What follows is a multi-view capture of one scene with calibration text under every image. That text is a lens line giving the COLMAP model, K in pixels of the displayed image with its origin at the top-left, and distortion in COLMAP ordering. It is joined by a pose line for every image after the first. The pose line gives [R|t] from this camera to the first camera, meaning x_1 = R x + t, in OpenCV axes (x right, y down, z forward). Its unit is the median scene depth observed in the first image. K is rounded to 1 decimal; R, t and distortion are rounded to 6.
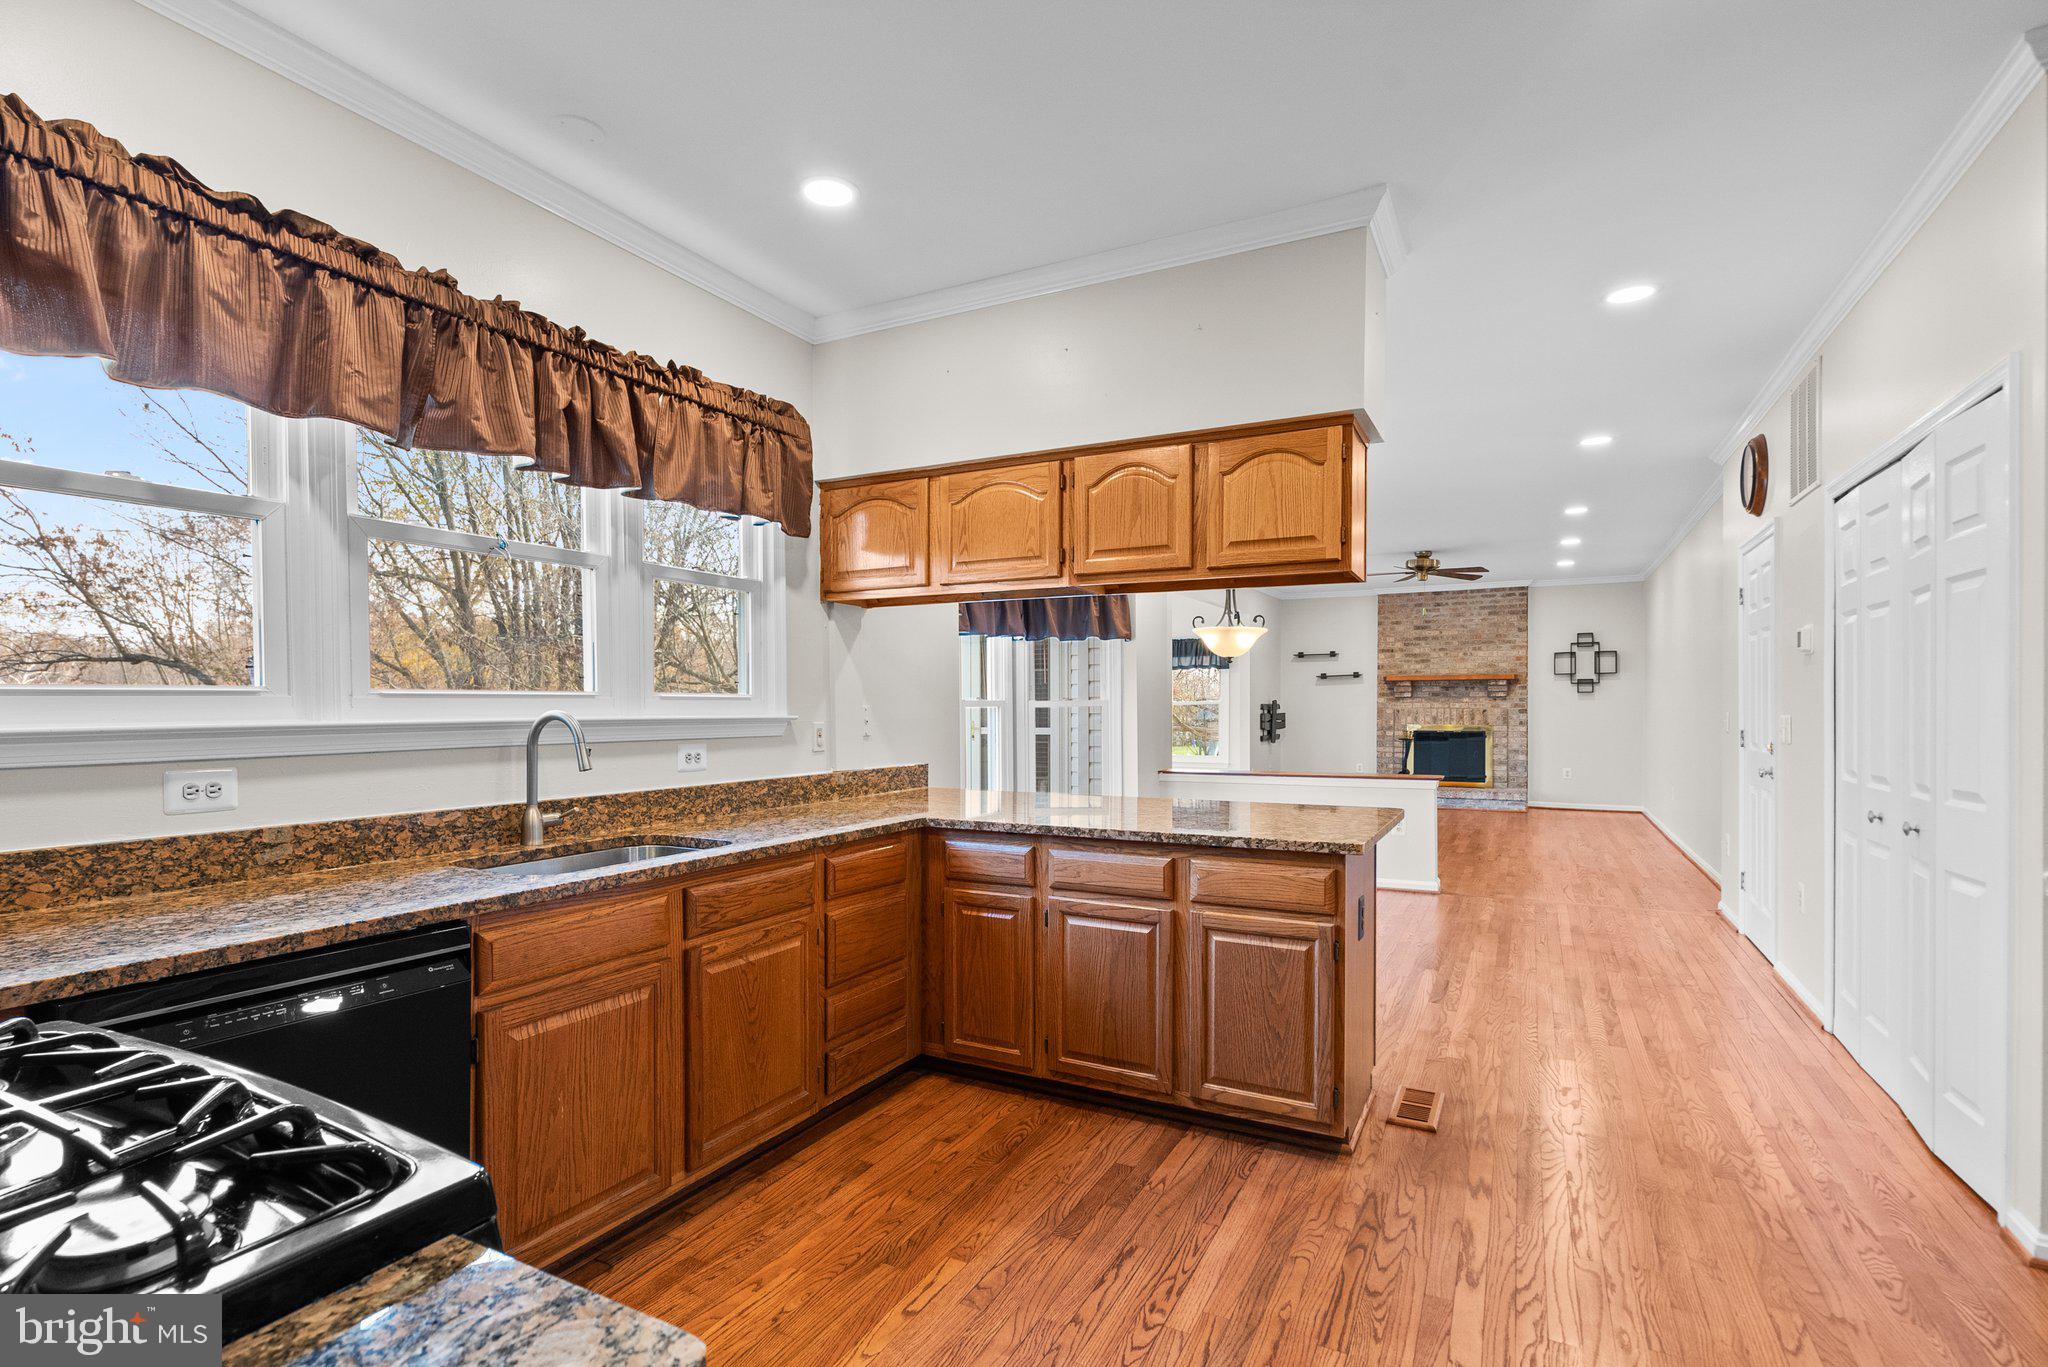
lens RADIAL K [[966.1, 0, 1010.9], [0, 966.1, 714.3], [0, 0, 1]] dist [0.000181, 0.000627]
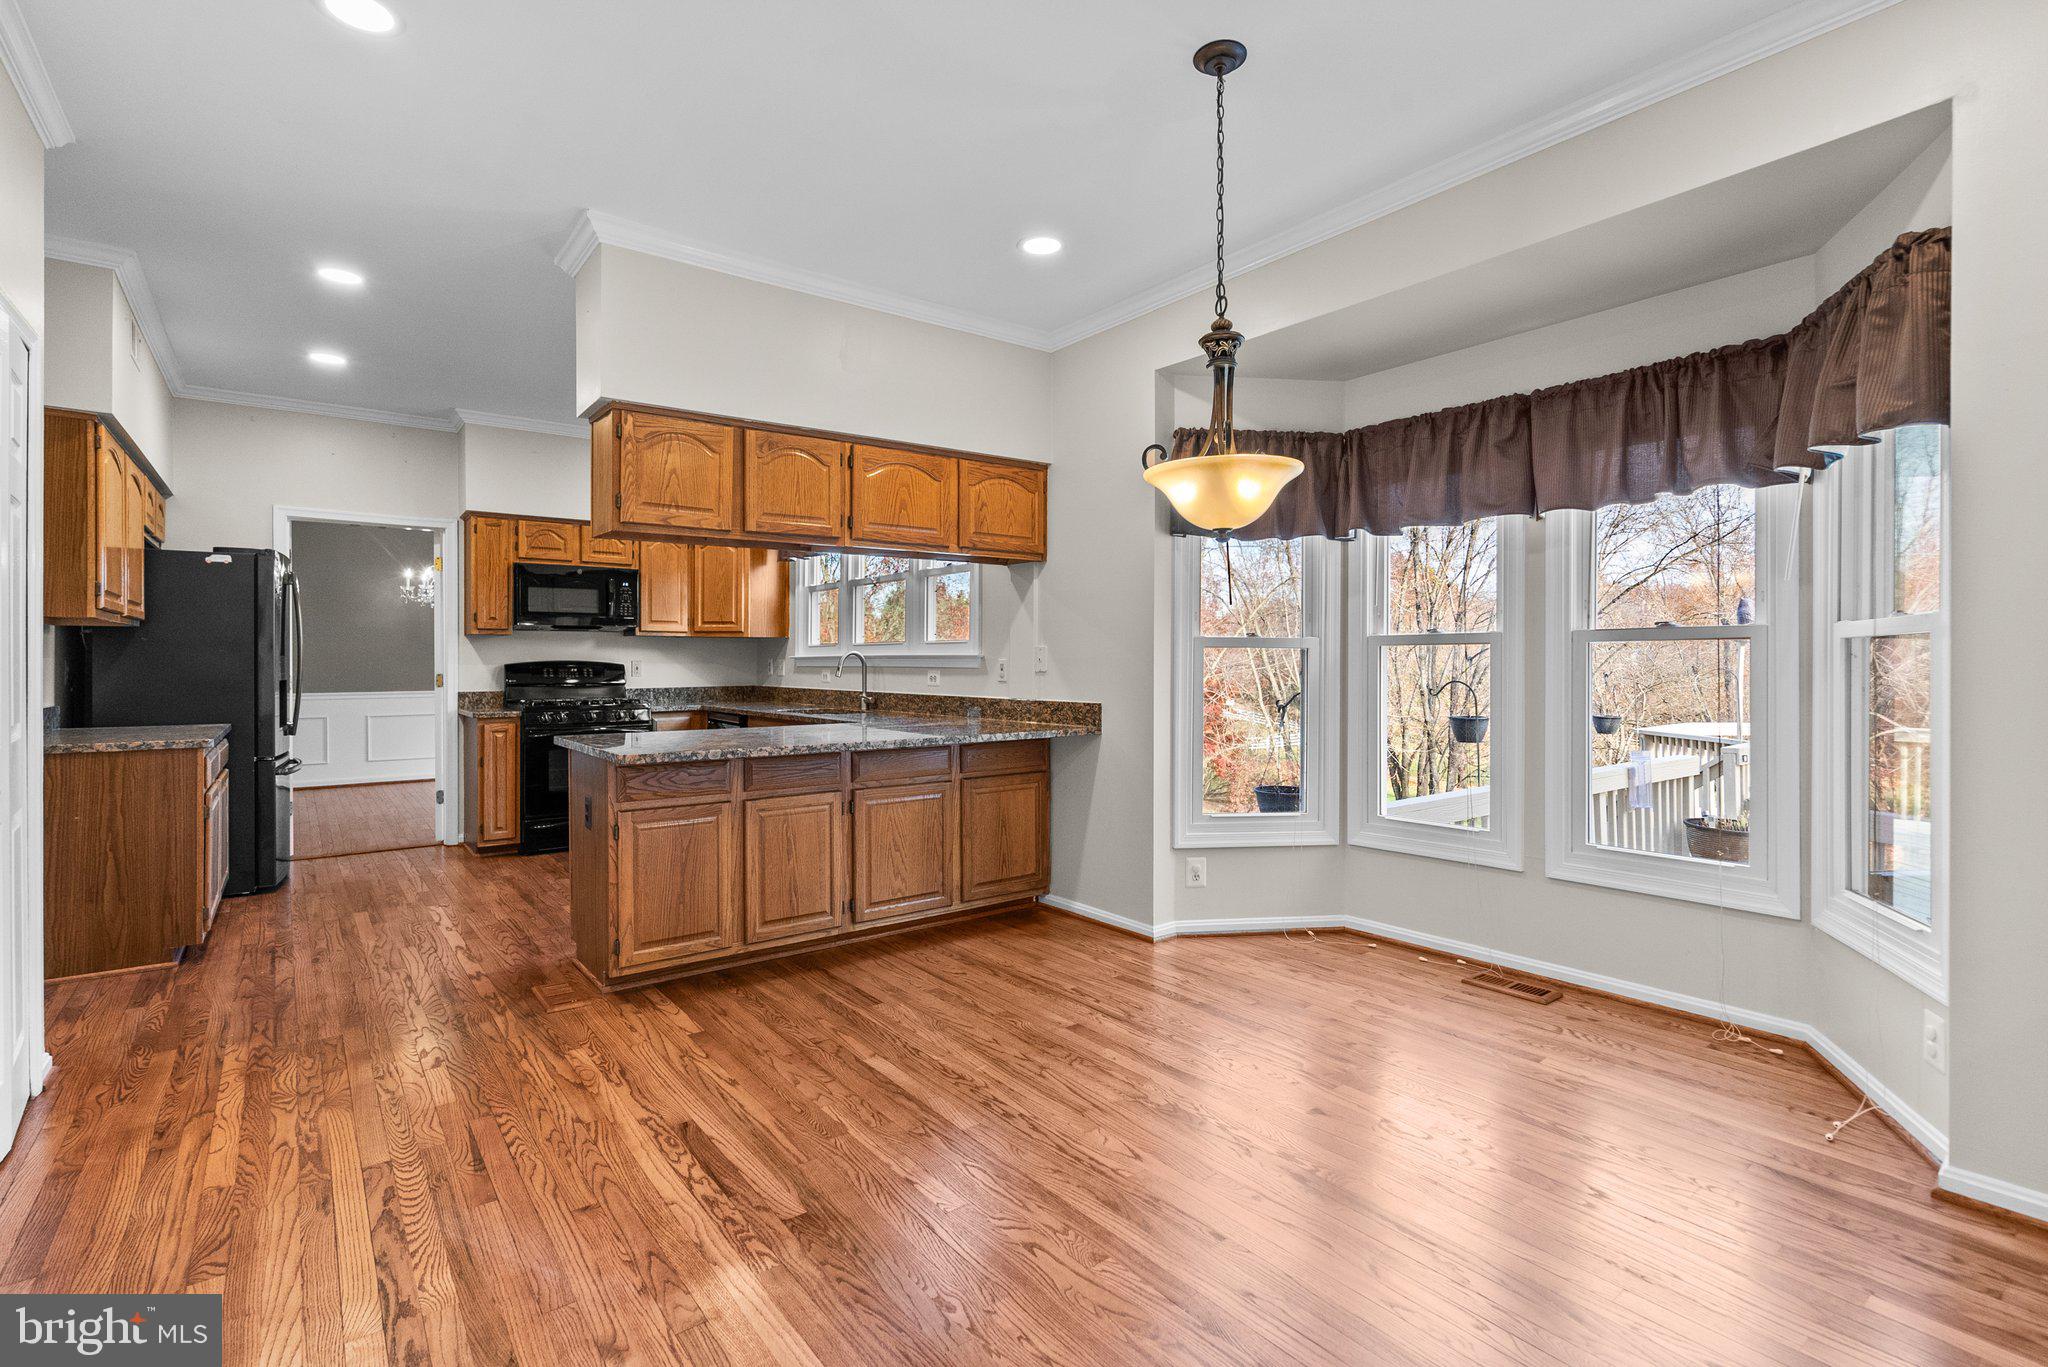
lens RADIAL K [[939.8, 0, 1013.9], [0, 939.8, 667.6], [0, 0, 1]] dist [-0.002064, 0.000496]
pose [[-0.409225, 0.009511, -0.912384, 1.035961], [-0.005663, 0.999900, 0.012963, 0.003175], [0.912416, 0.010471, -0.409131, 1.662548]]
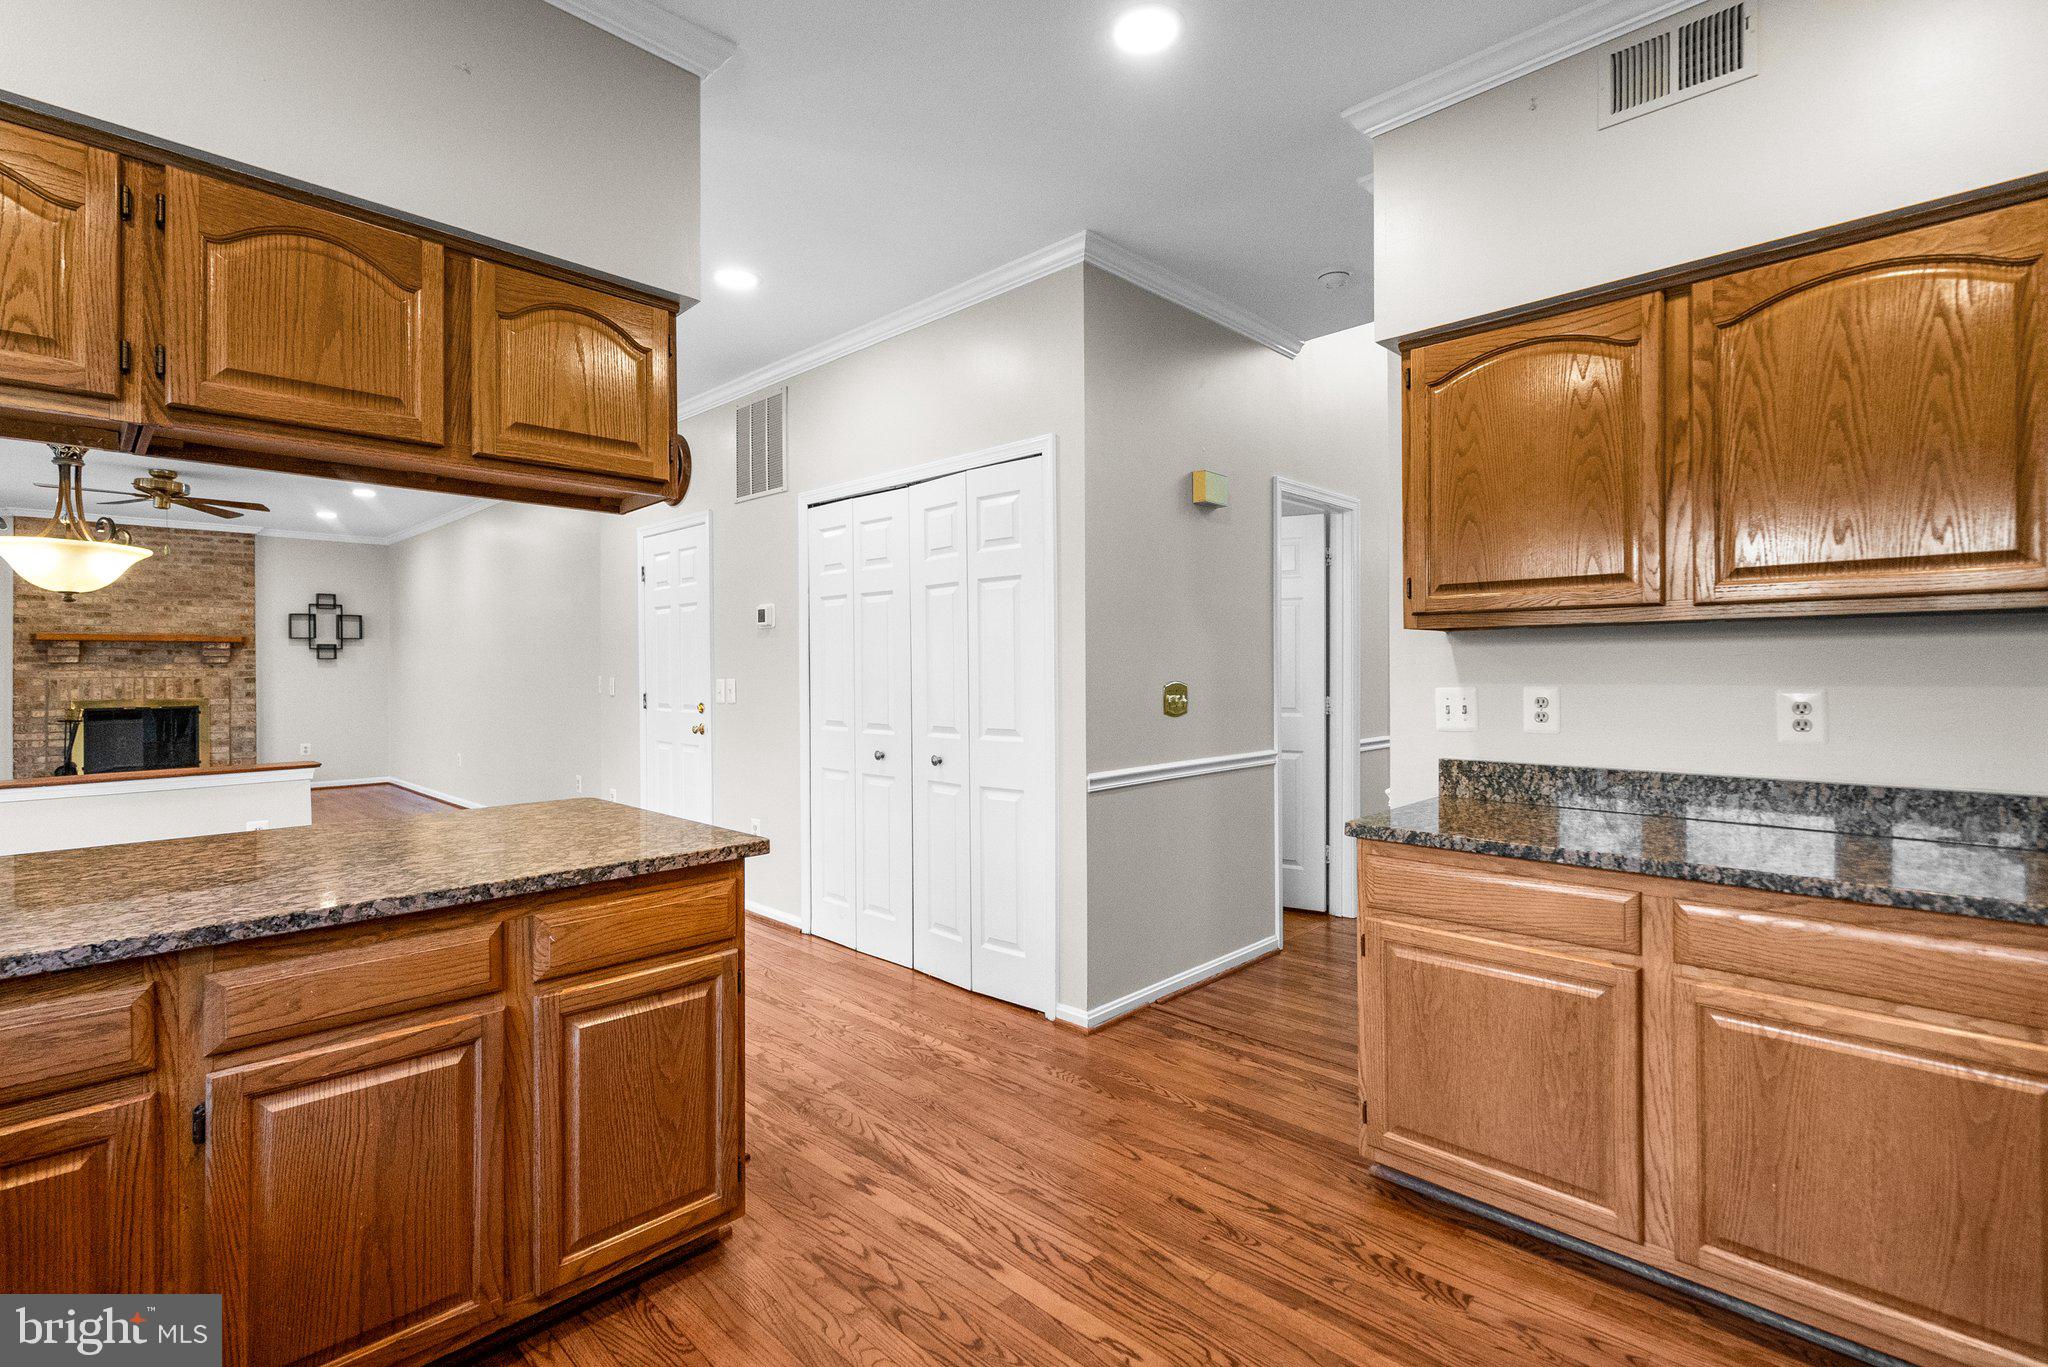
lens RADIAL K [[939.8, 0, 1013.9], [0, 939.8, 667.6], [0, 0, 1]] dist [-0.002064, 0.000496]
pose [[0.278048, 0.002072, 0.960565, -0.253322], [0.013219, 0.999895, -0.005983, -0.002338], [-0.960476, 0.014361, 0.277991, 0.429124]]
